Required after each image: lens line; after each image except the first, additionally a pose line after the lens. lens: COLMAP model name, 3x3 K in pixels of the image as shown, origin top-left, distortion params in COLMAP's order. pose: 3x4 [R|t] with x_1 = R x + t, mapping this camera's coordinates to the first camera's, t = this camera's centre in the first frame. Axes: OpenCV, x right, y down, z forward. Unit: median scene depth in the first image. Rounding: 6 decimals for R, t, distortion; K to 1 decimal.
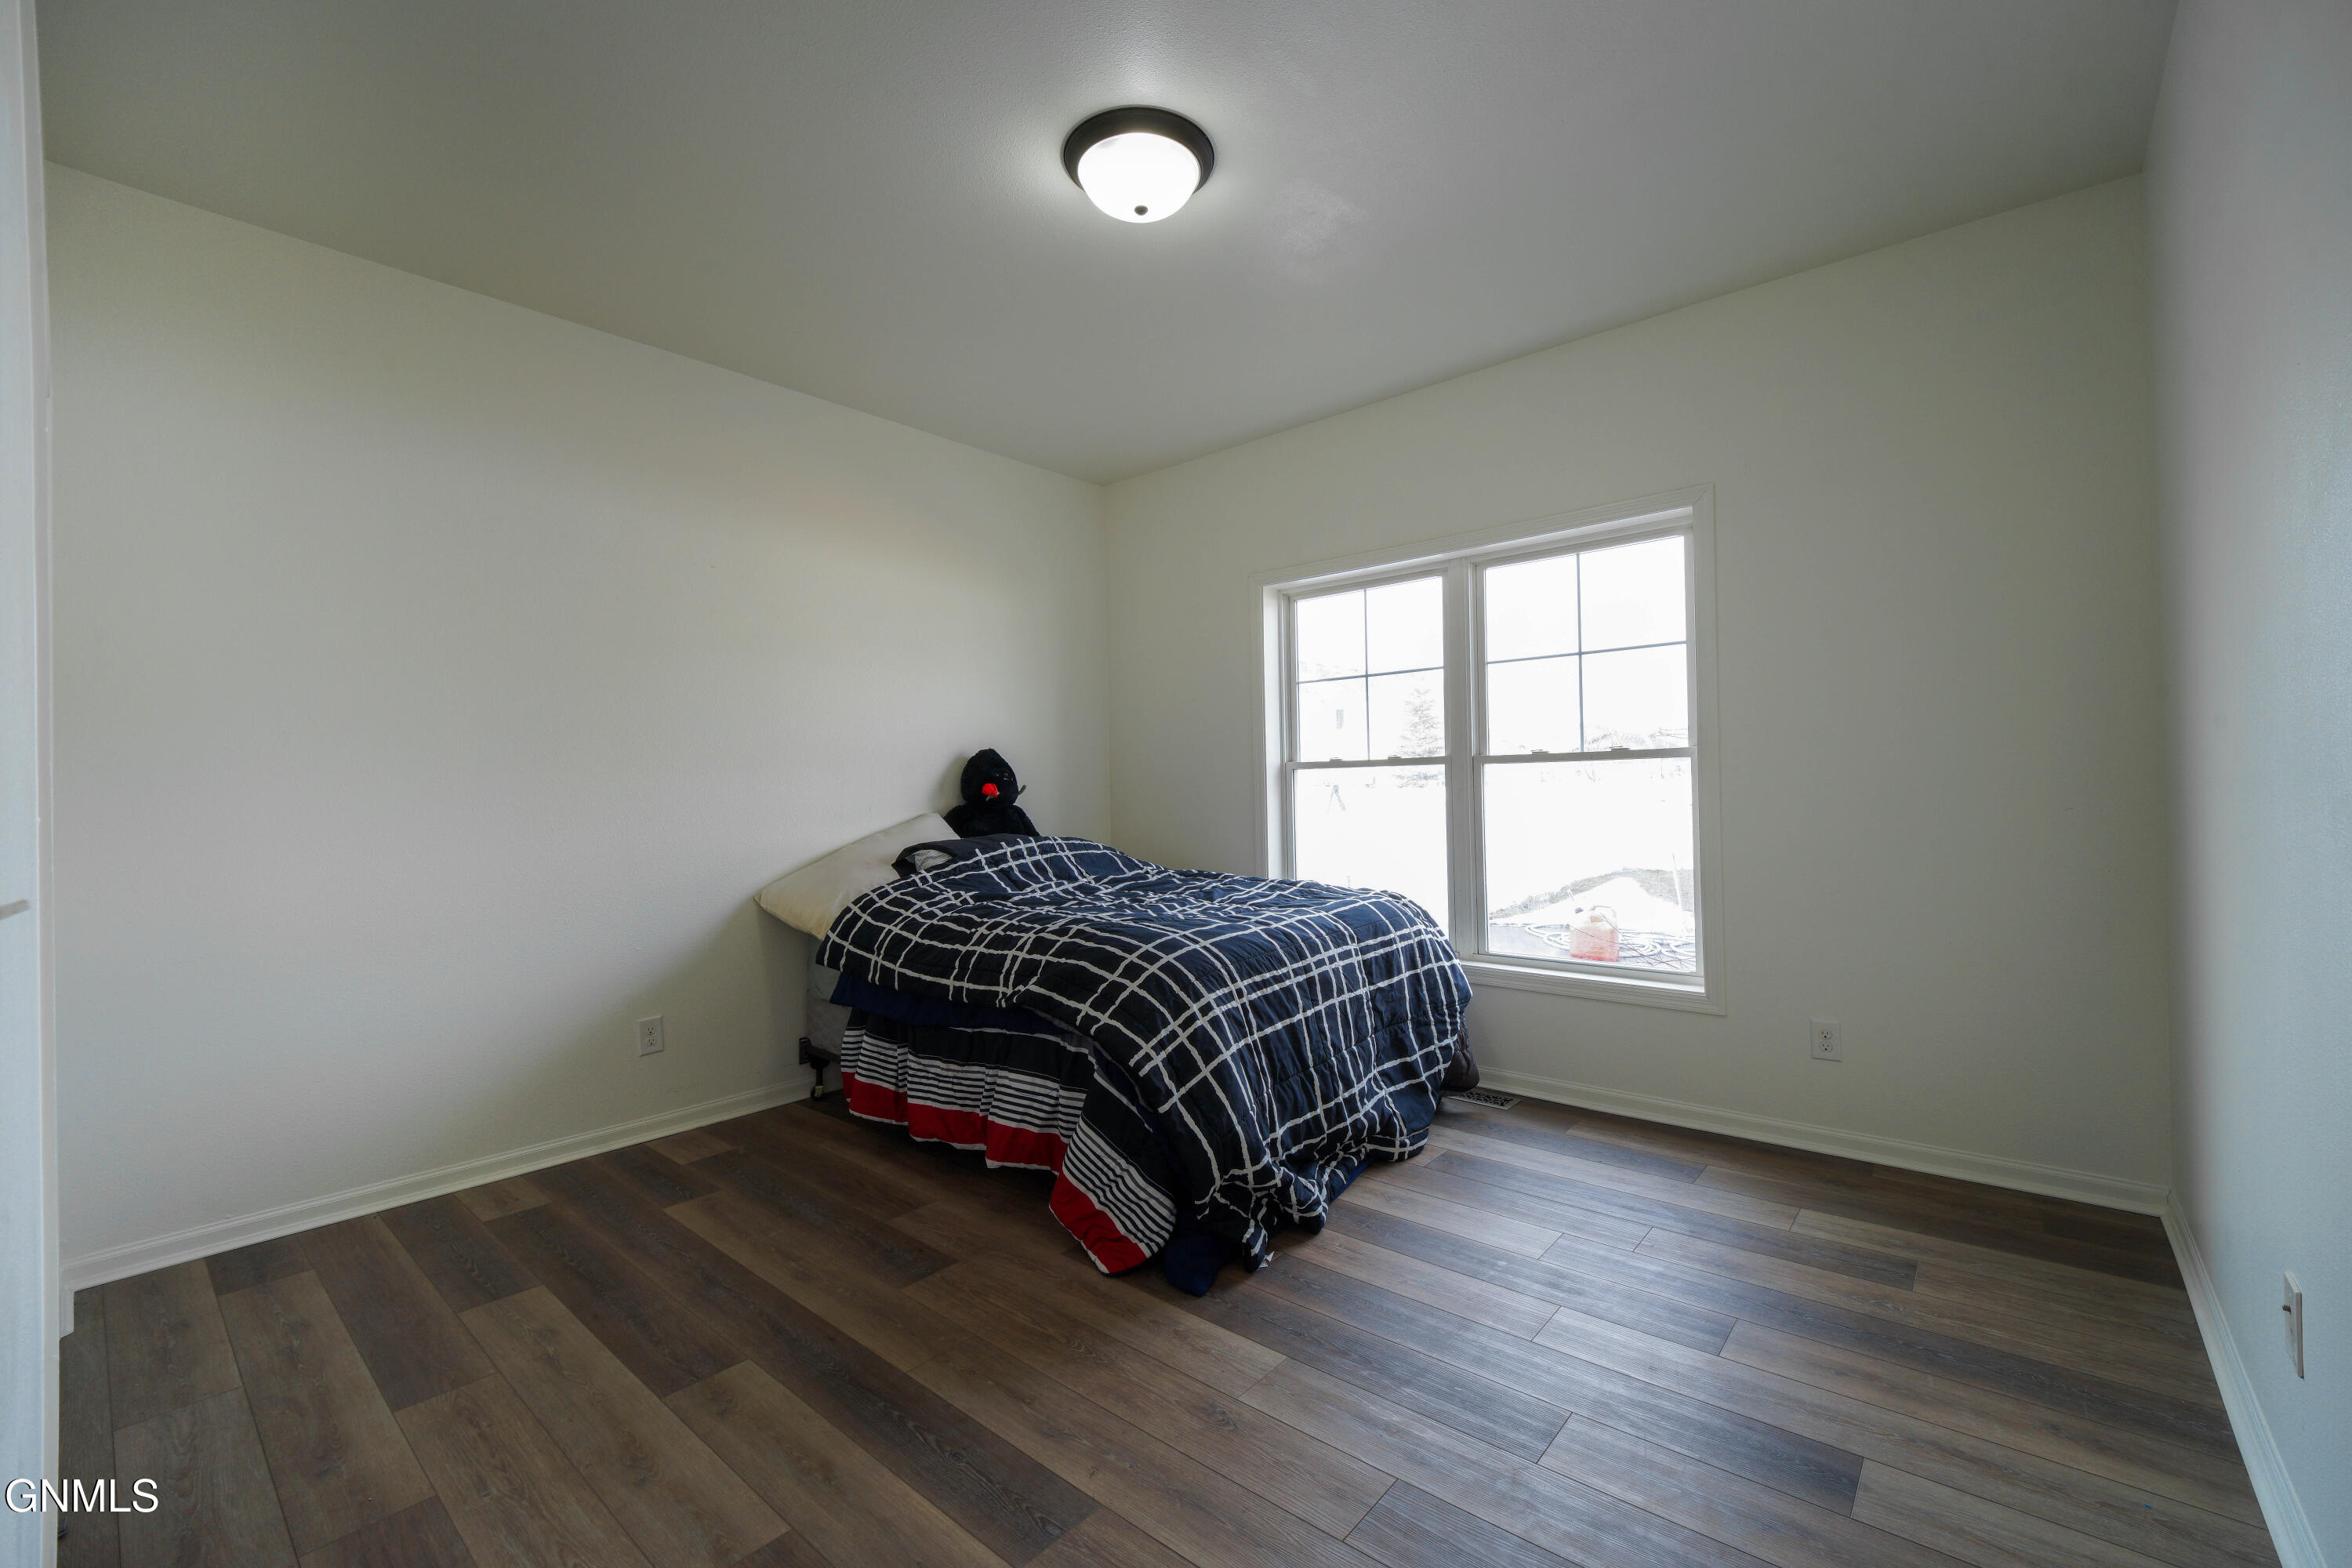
lens RADIAL K [[972.8, 0, 1176.0], [0, 972.8, 784.0], [0, 0, 1]] dist [0.000551, -0.011313]
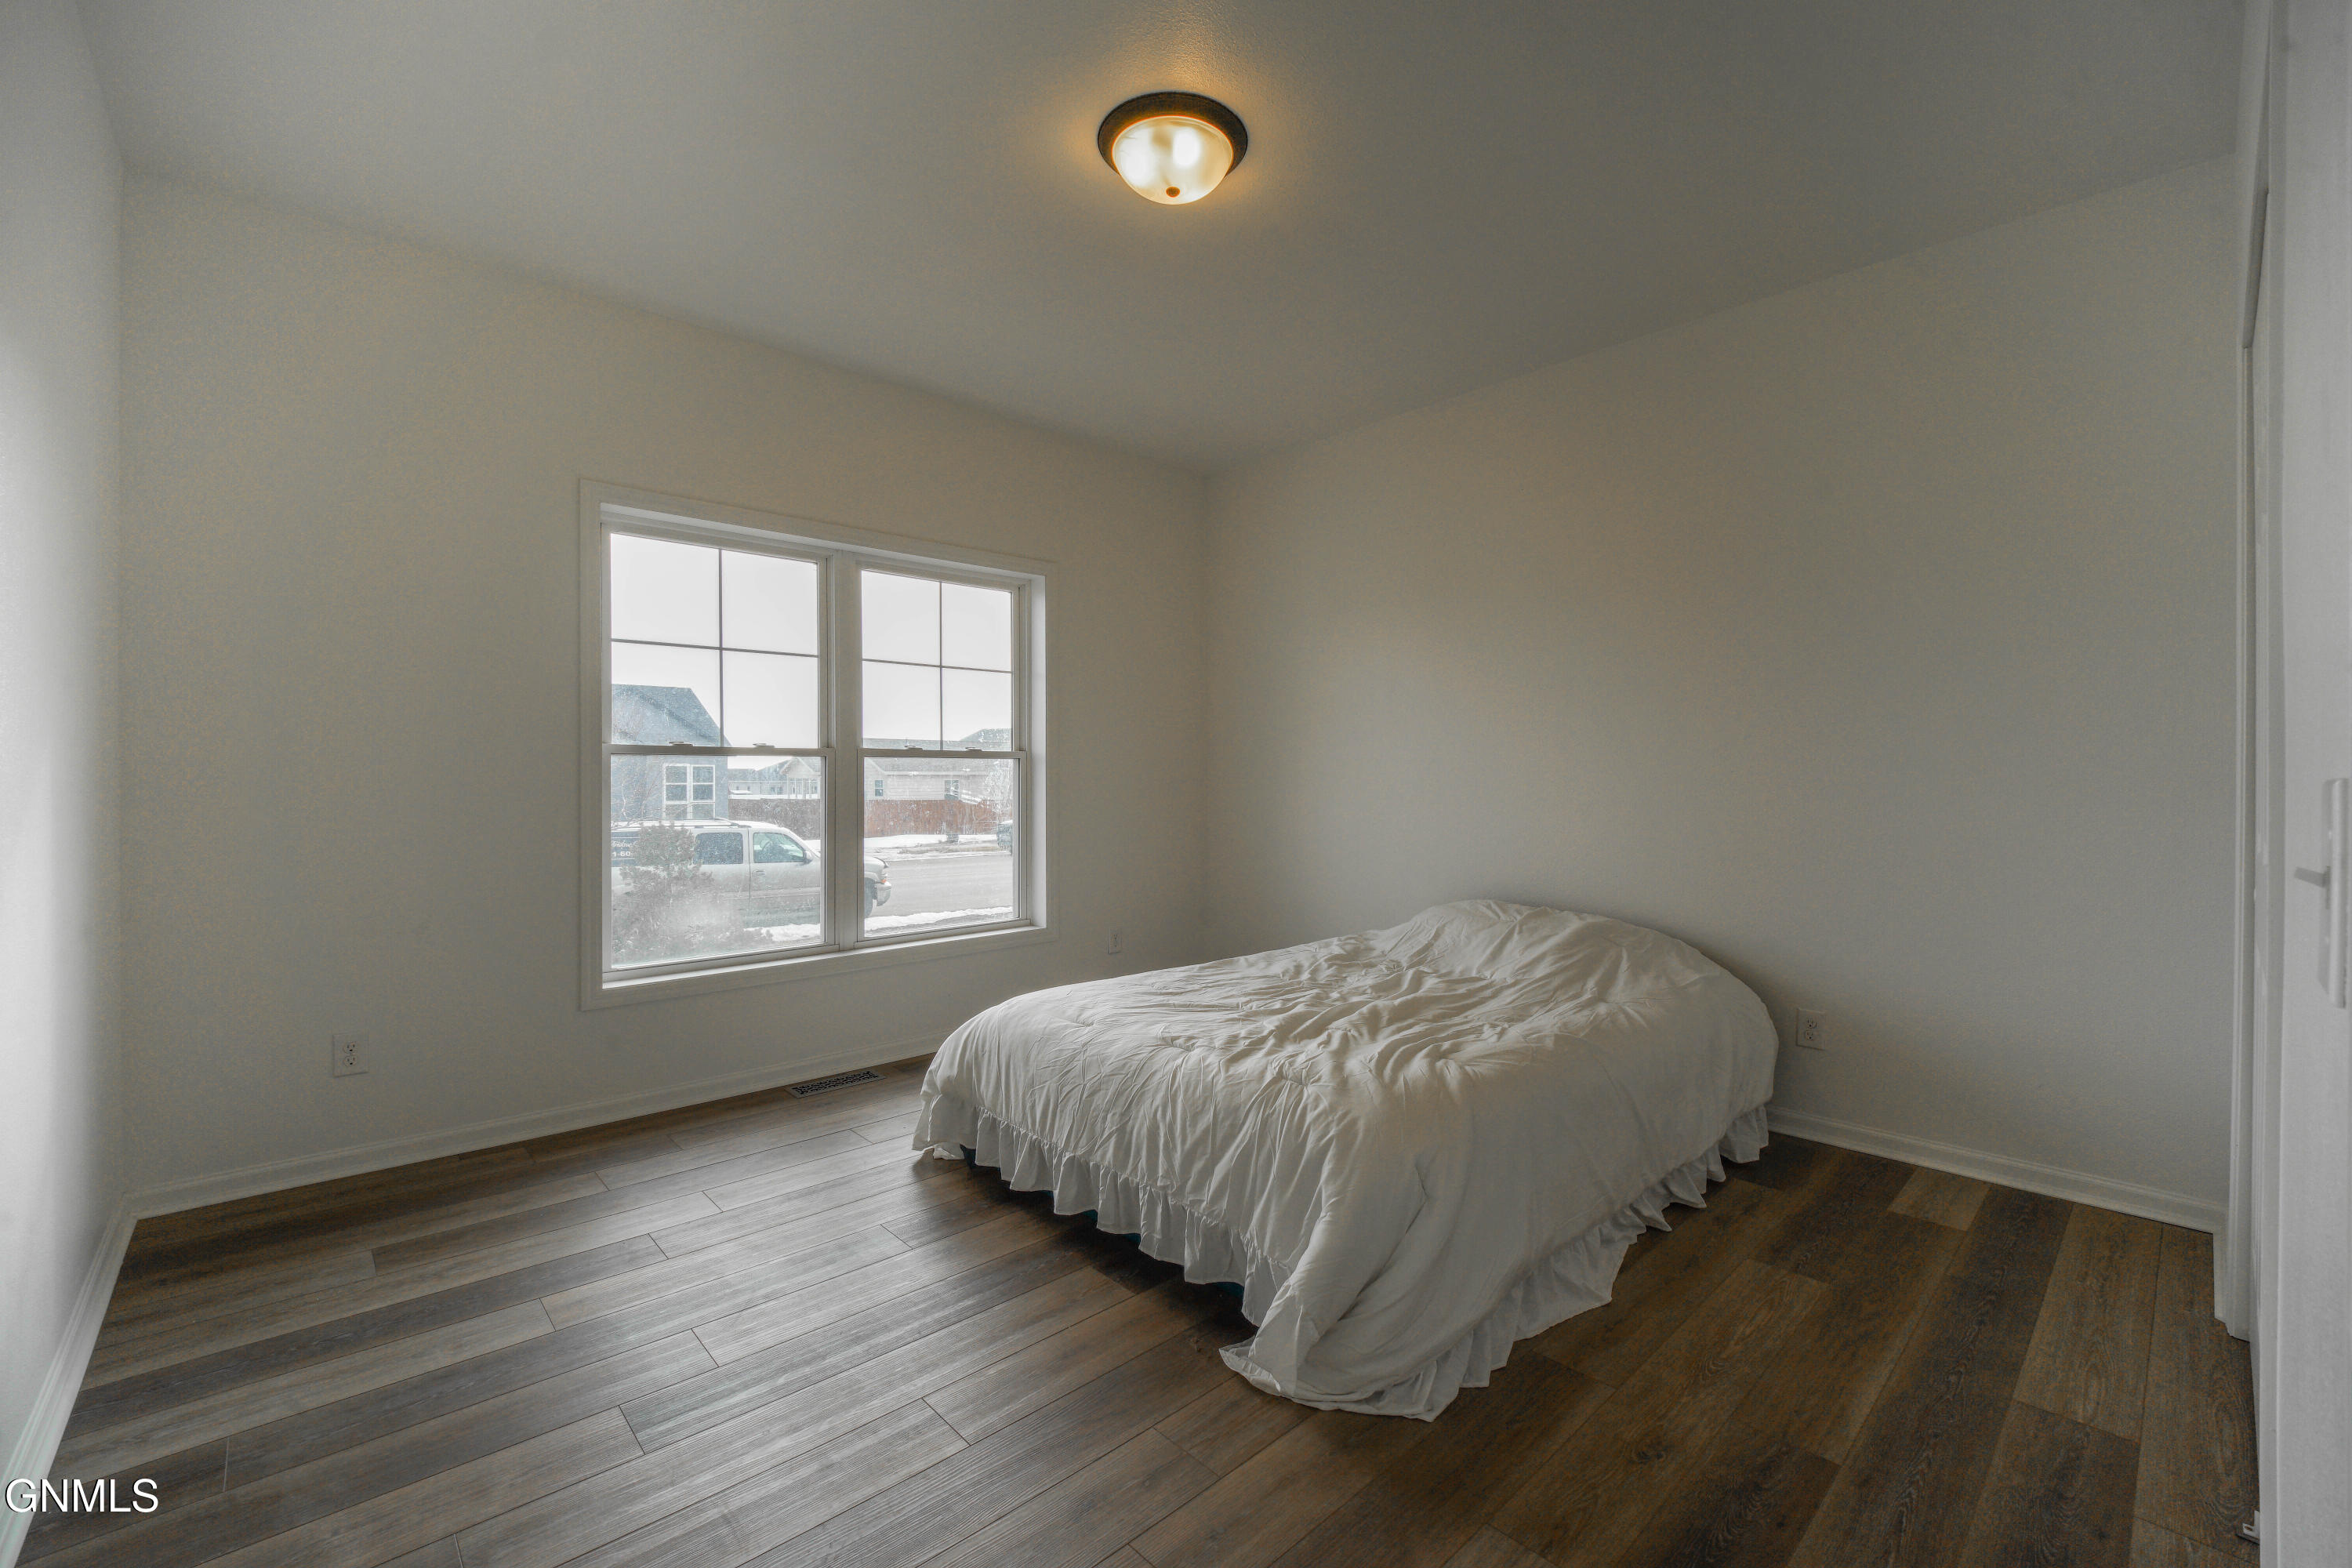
lens RADIAL K [[972.8, 0, 1176.0], [0, 972.8, 784.0], [0, 0, 1]] dist [0.000551, -0.011313]
pose [[0.107347, 0.013460, 0.994131, -0.685217], [-0.006968, 0.999894, -0.012786, 0.018987], [-0.994197, -0.005555, 0.107429, 0.559104]]
